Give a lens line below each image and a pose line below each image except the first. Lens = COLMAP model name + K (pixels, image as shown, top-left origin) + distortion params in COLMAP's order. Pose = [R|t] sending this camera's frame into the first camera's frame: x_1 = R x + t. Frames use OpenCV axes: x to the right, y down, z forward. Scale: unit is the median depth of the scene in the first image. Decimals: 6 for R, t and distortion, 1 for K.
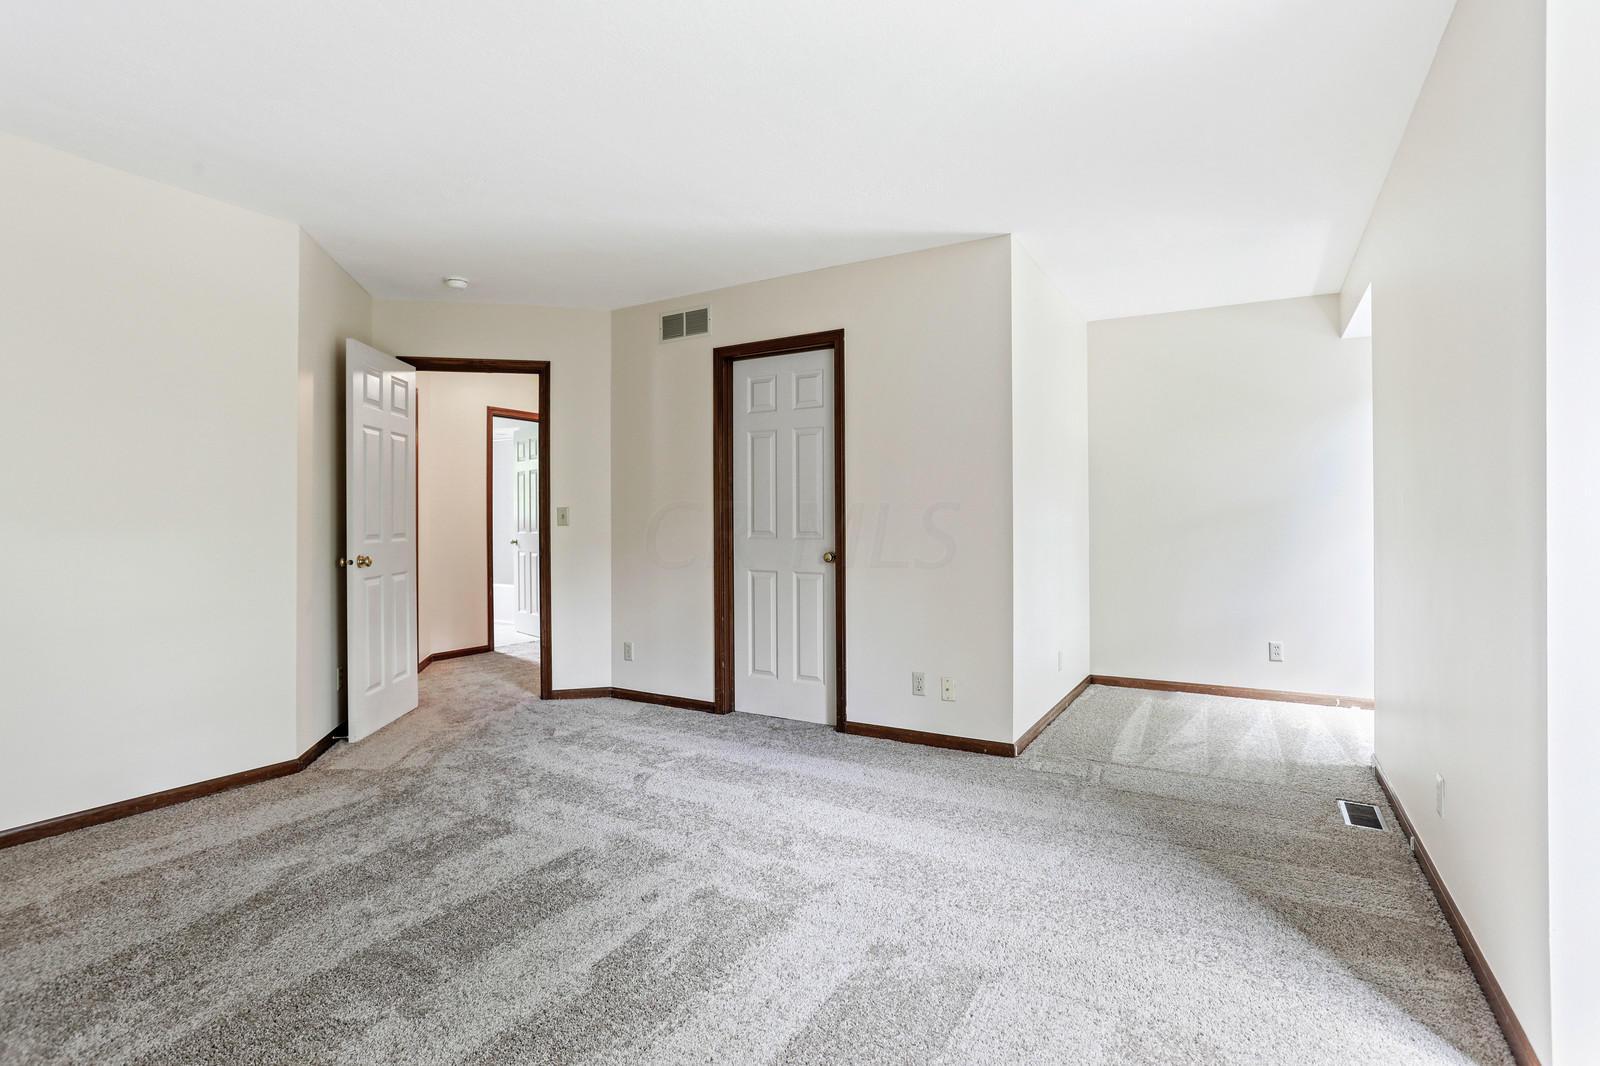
lens RADIAL K [[770.4, 0, 798.3], [0, 770.4, 522.7], [0, 0, 1]] dist [-0.061422, 0.032679]
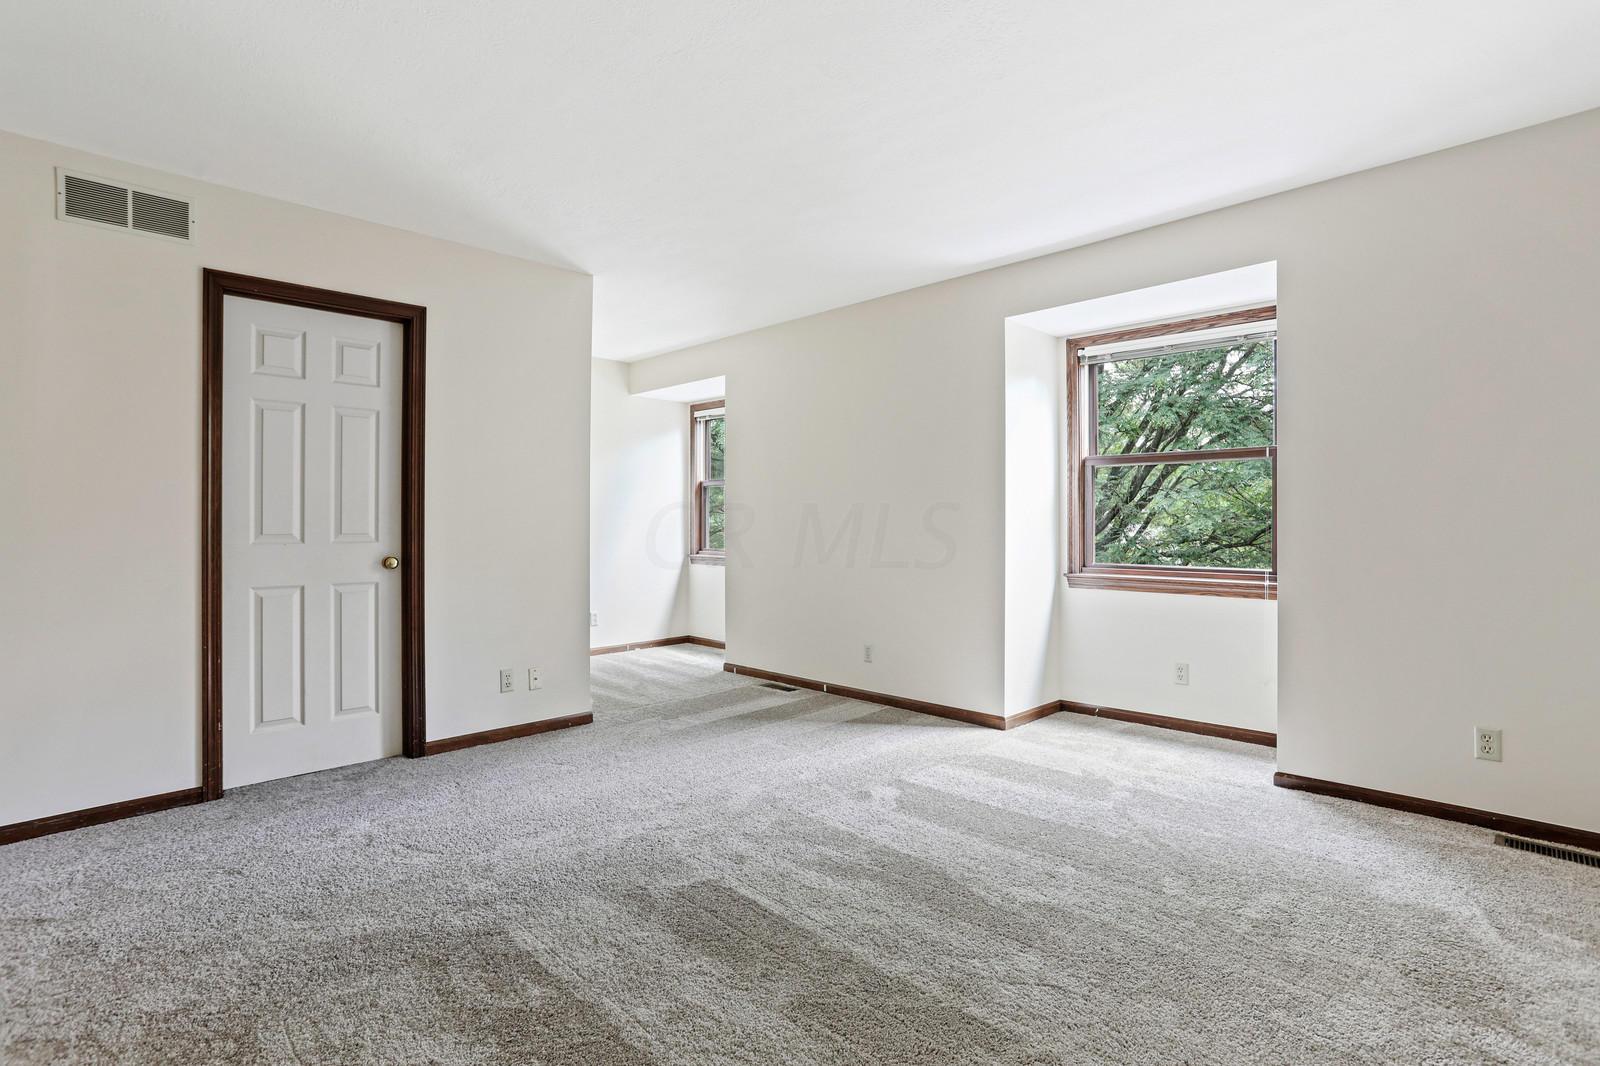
lens RADIAL K [[770.4, 0, 798.3], [0, 770.4, 522.7], [0, 0, 1]] dist [-0.061422, 0.032679]
pose [[0.247067, 0.002108, 0.968996, -0.677927], [0.006933, 0.999968, -0.003943, 0.006878], [-0.968974, 0.007692, 0.247045, 0.350659]]
